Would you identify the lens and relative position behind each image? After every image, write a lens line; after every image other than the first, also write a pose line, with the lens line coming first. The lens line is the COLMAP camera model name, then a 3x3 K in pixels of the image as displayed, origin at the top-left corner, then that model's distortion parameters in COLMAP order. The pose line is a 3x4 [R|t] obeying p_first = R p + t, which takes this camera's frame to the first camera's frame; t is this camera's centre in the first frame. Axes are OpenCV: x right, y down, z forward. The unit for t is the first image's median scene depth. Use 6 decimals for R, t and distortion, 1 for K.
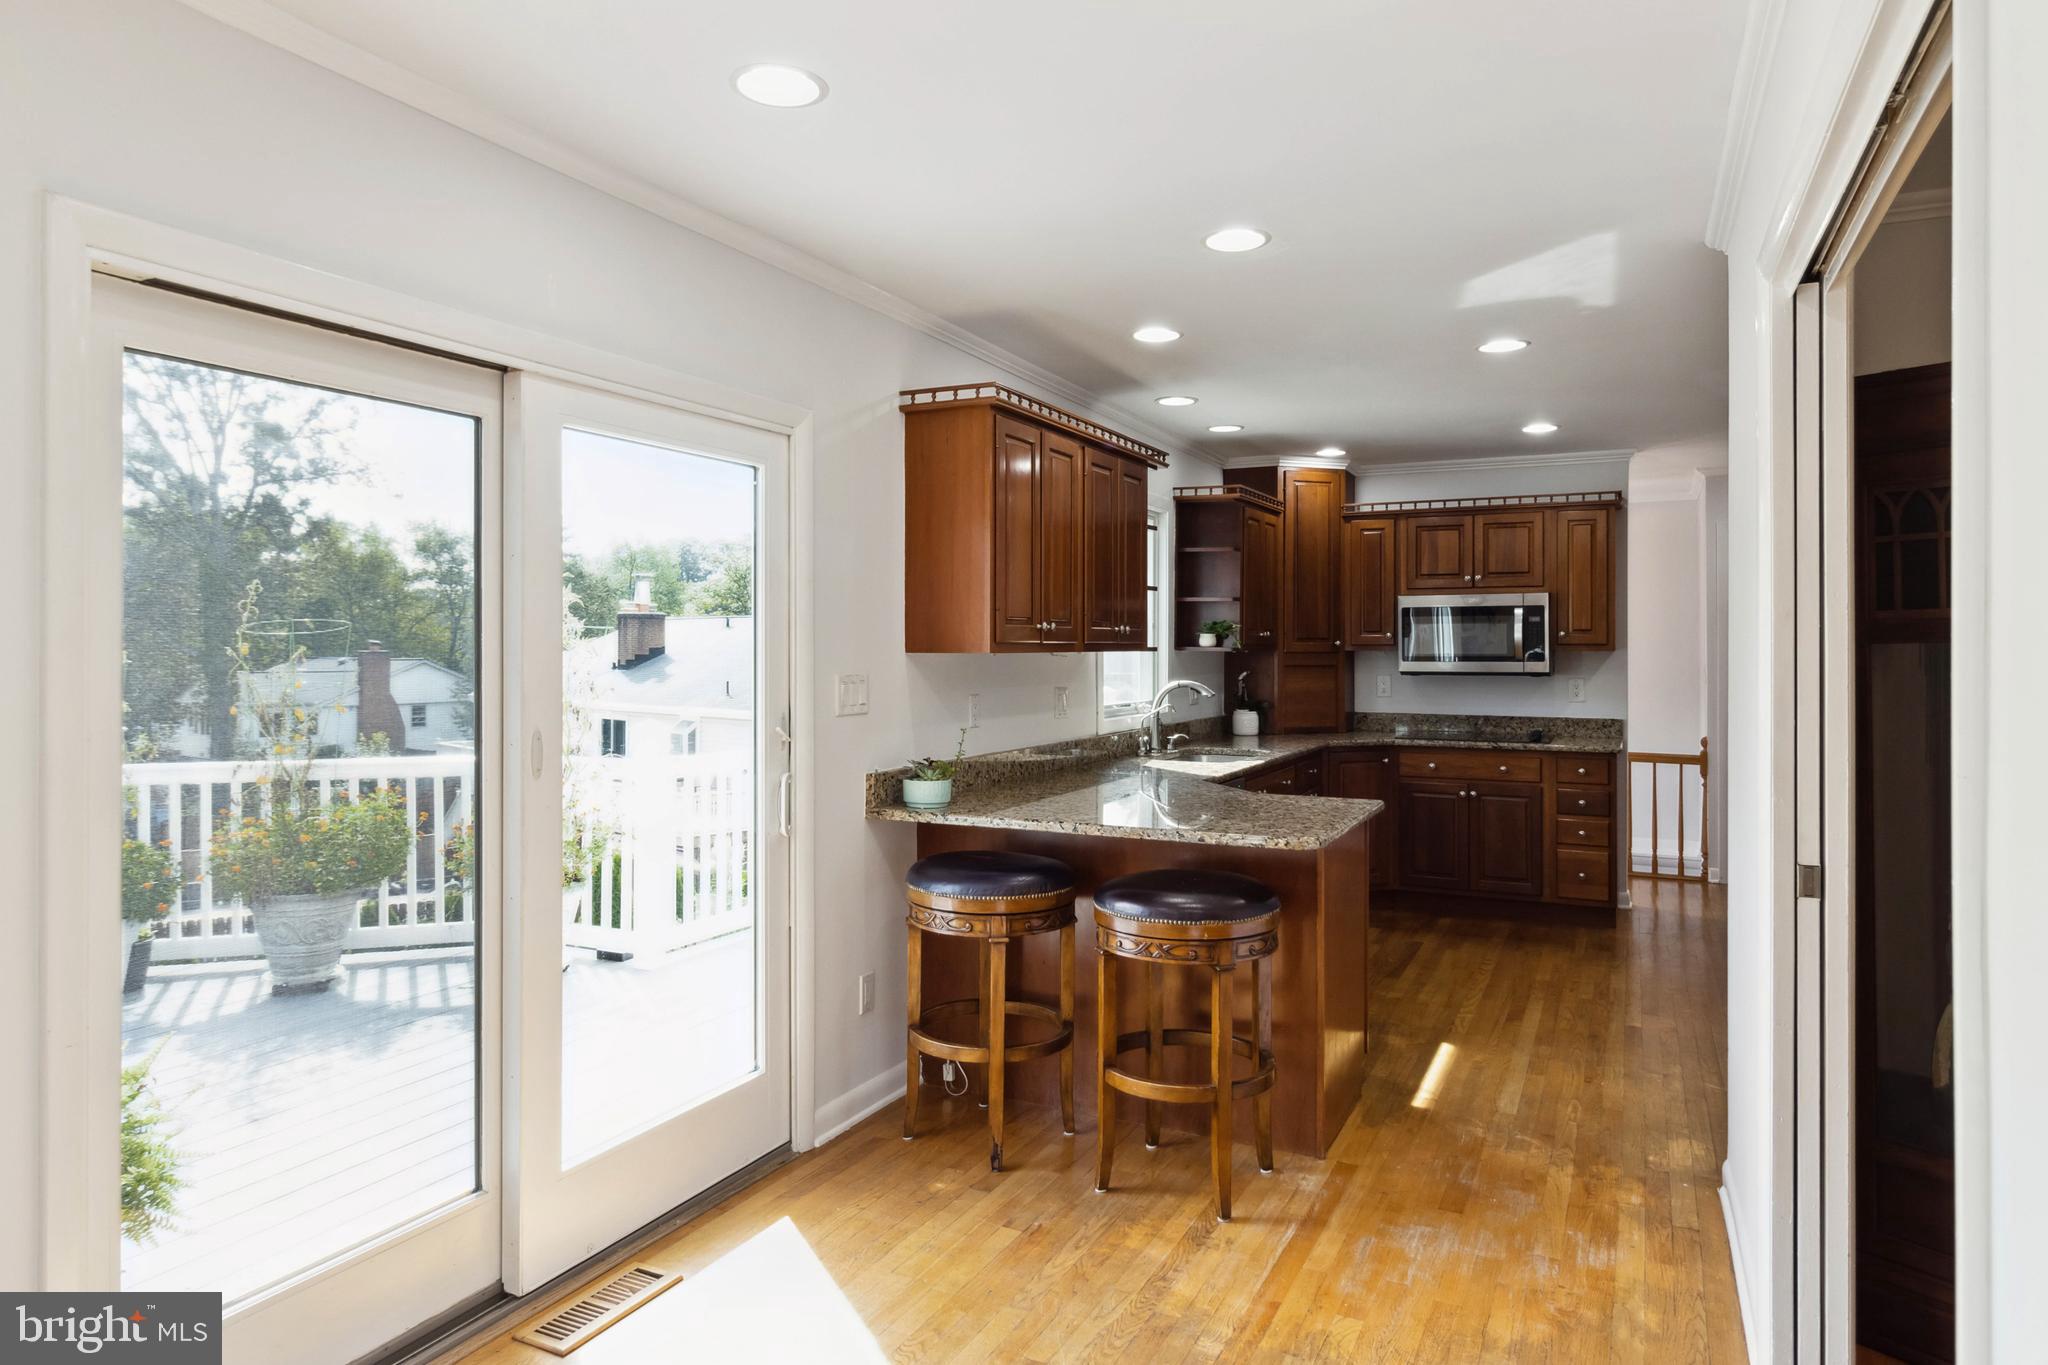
lens RADIAL K [[1252.6, 0, 1023.2], [0, 1252.6, 637.8], [0, 0, 1]] dist [0.002530, 0.000603]
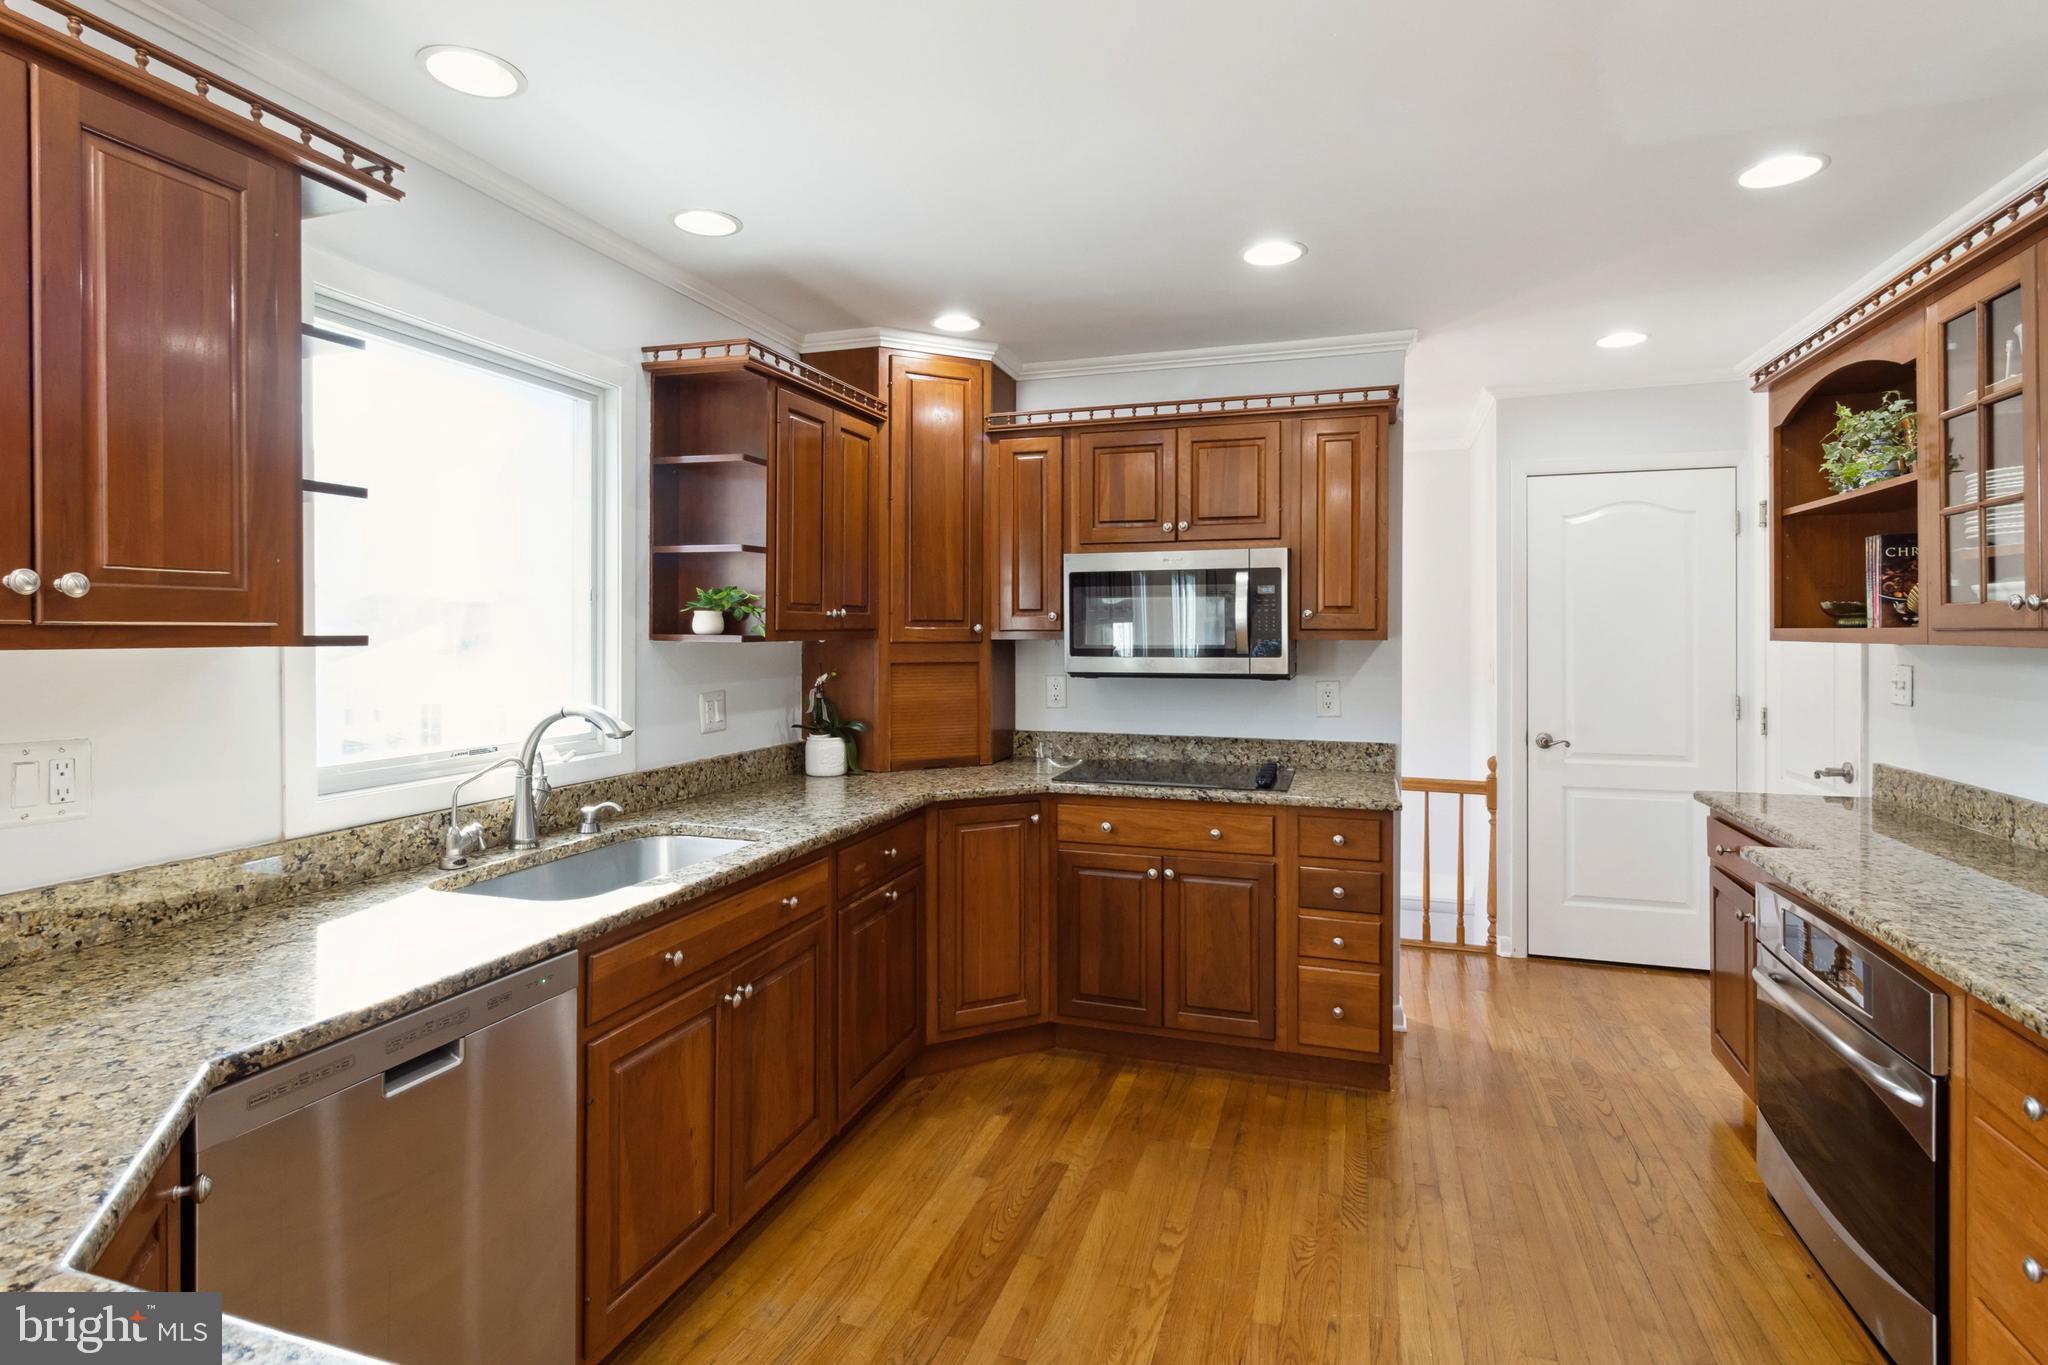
lens RADIAL K [[1037.0, 0, 1020.9], [0, 1037.0, 637.4], [0, 0, 1]] dist [0.002679, 0.000323]
pose [[0.990612, -0.000977, 0.136697, 0.214328], [-0.000621, 0.999932, 0.011646, 0.002983], [-0.136699, -0.011621, 0.990545, 0.499468]]
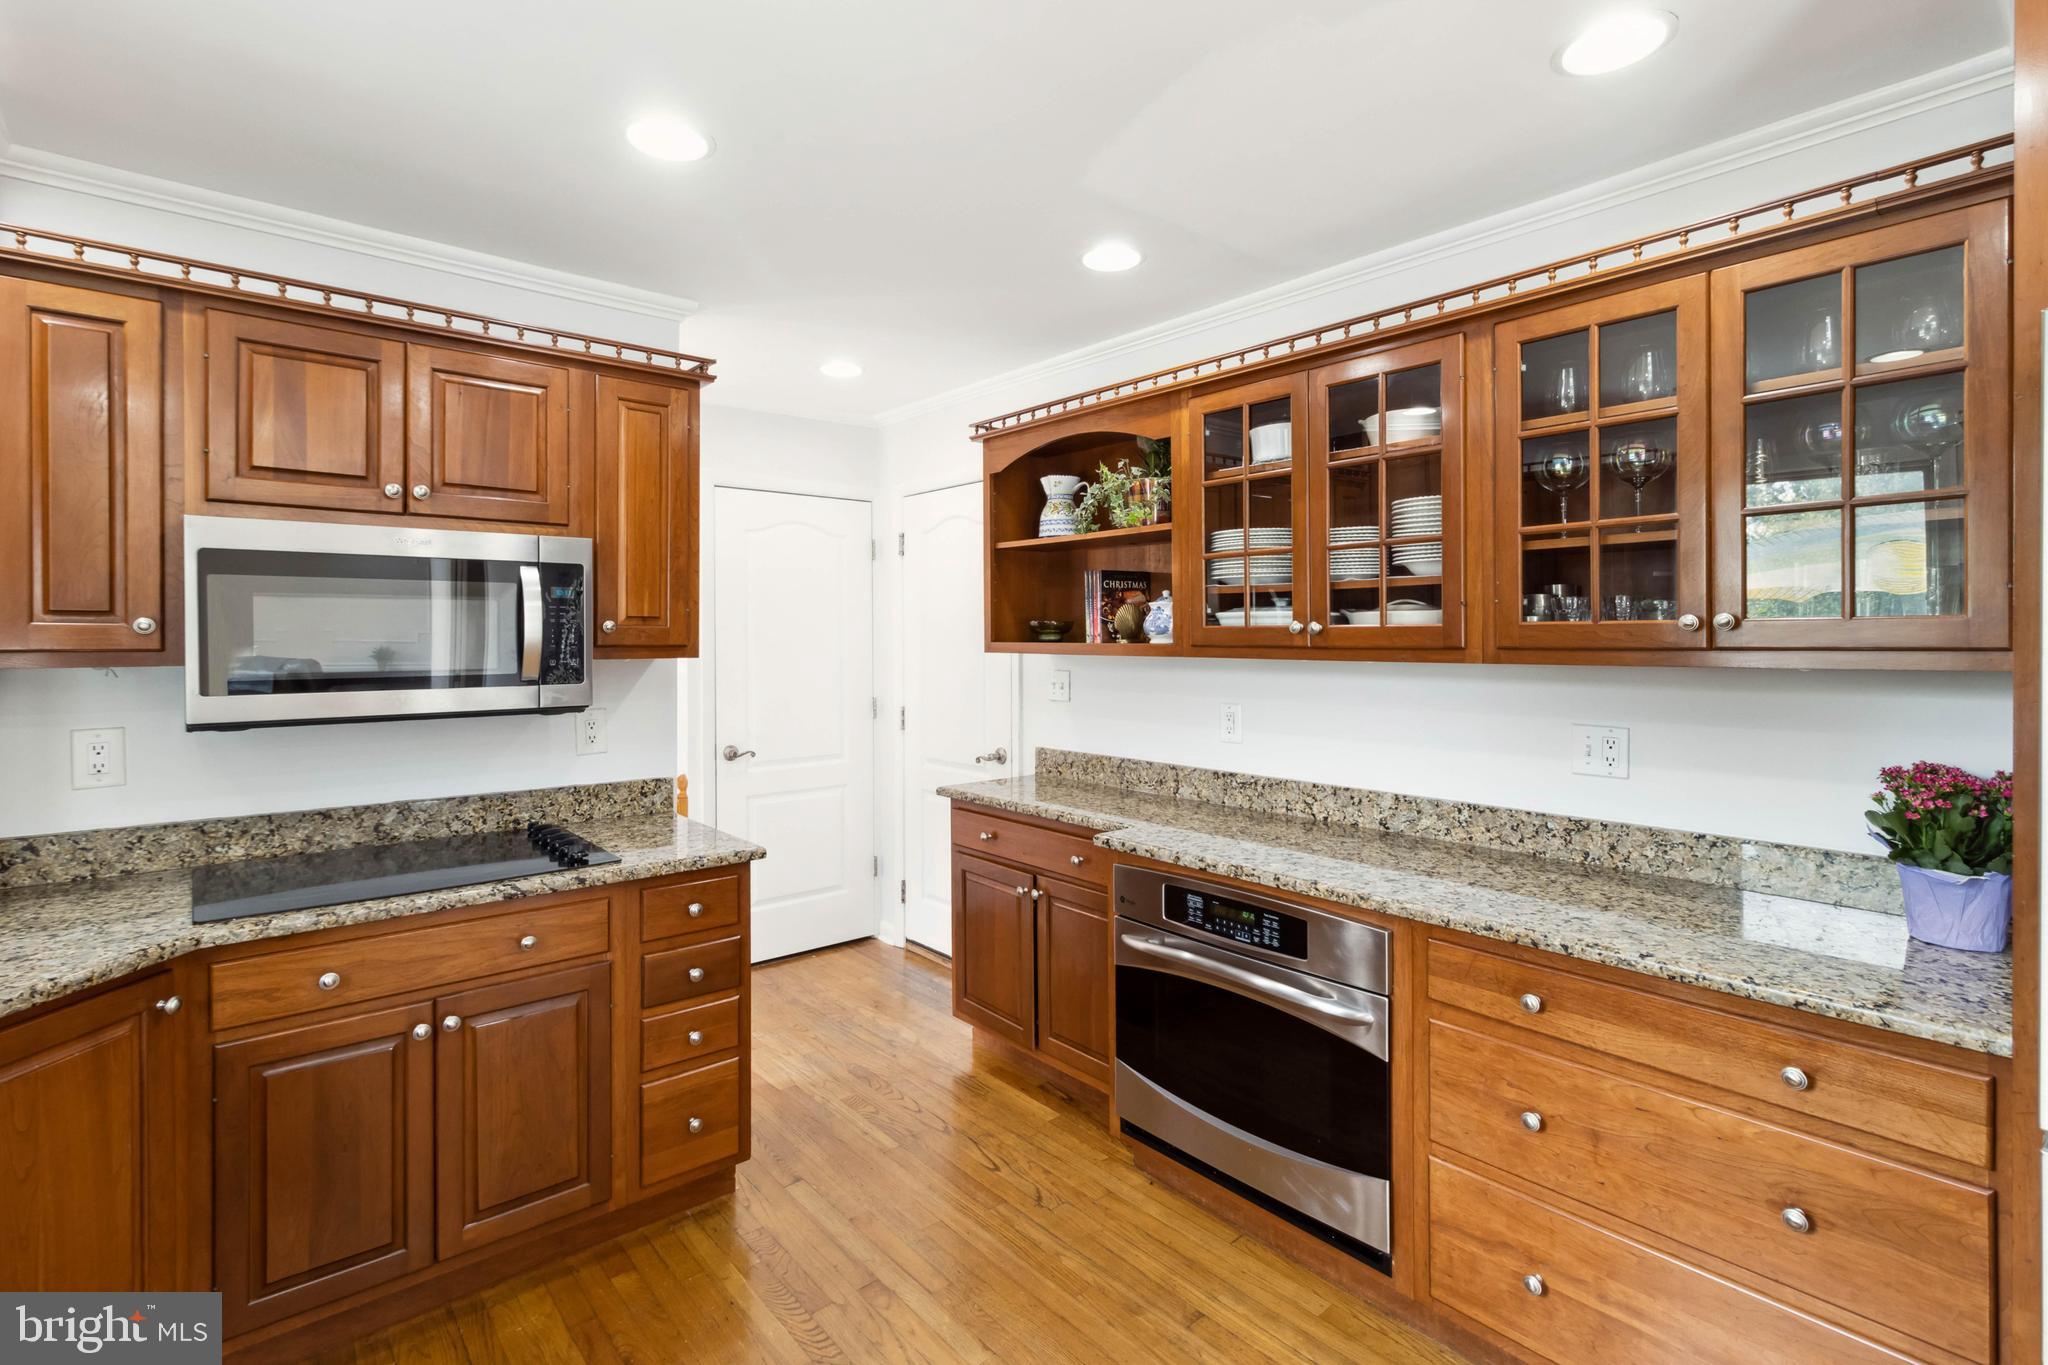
lens RADIAL K [[957.0, 0, 1021.2], [0, 957.0, 639.8], [0, 0, 1]] dist [0.002466, 0.000725]
pose [[0.399593, -0.003575, 0.916686, 0.149529], [-0.004688, 0.999971, 0.005943, -0.000344], [-0.916681, -0.006672, 0.399565, 0.699969]]
